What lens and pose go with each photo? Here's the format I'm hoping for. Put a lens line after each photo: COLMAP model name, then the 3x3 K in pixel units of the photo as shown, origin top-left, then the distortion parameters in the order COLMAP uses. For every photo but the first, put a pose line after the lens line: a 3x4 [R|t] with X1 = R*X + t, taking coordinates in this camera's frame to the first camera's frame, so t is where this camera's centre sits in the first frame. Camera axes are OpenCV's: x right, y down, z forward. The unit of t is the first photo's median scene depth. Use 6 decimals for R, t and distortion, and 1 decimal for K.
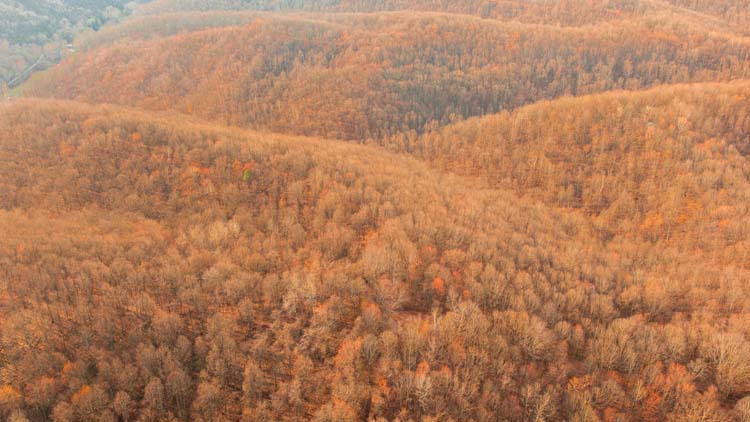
lens RADIAL K [[627.7, 0, 372.3], [0, 627.7, 209.4], [0, 0, 1]] dist [-0.031365, -0.001660]
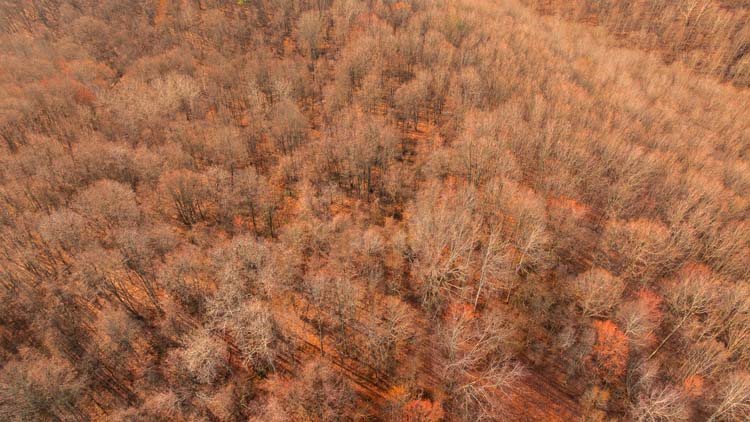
lens RADIAL K [[627.7, 0, 376.7], [0, 627.7, 215.4], [0, 0, 1]] dist [-0.031365, -0.001660]
pose [[0.994166, 0.092171, -0.056028, -0.008828], [-0.074098, 0.961058, 0.266226, -0.021817], [0.078384, -0.260521, 0.962281, 0.395014]]
